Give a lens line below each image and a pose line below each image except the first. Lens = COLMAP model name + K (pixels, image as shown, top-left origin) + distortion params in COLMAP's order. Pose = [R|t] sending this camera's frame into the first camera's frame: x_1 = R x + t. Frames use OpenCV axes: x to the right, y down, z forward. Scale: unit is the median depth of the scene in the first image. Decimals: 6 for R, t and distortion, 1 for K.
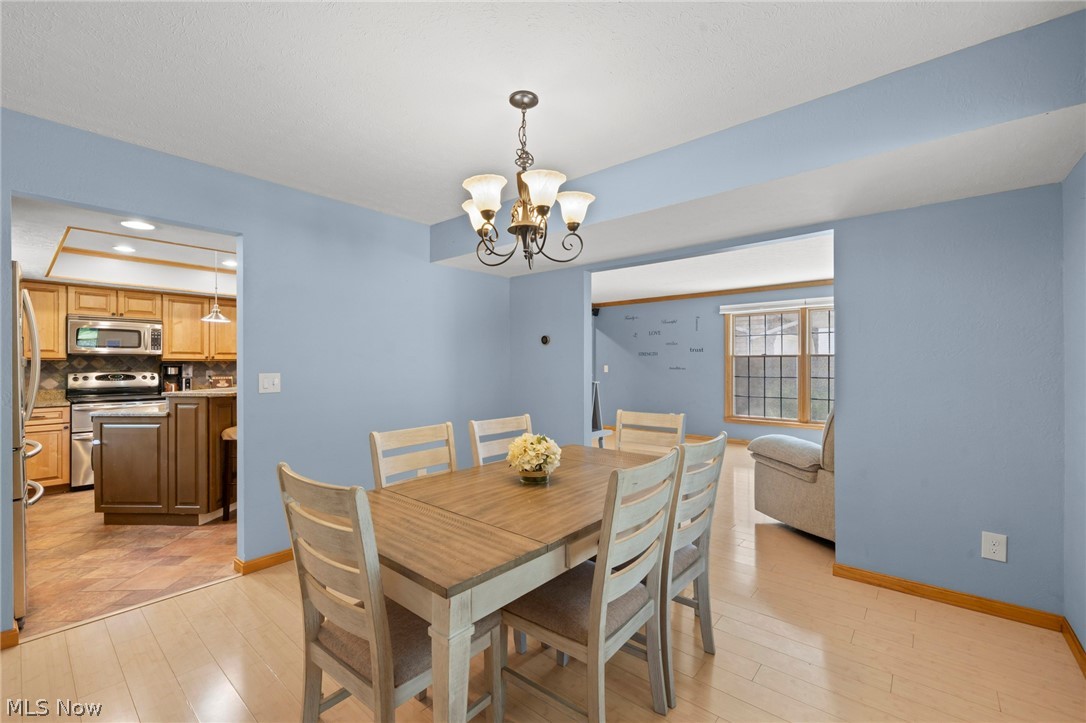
lens RADIAL K [[430.5, 0, 513.3], [0, 430.5, 363.2], [0, 0, 1]] dist [0.000094, 0.000355]
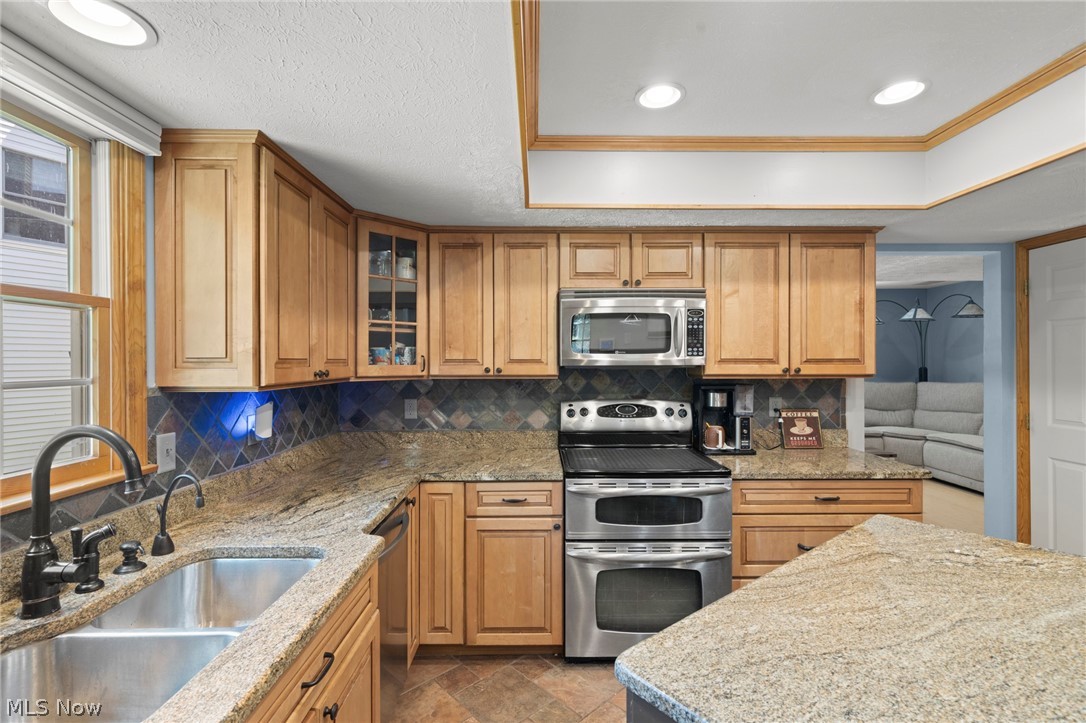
lens RADIAL K [[496.5, 0, 541.8], [0, 496.5, 366.5], [0, 0, 1]] dist [0.000568, 0.000019]
pose [[0.661657, -0.006219, -0.749781, -0.555529], [0.002939, 0.999979, -0.005701, -0.016835], [0.749801, 0.001569, 0.661662, 0.543980]]
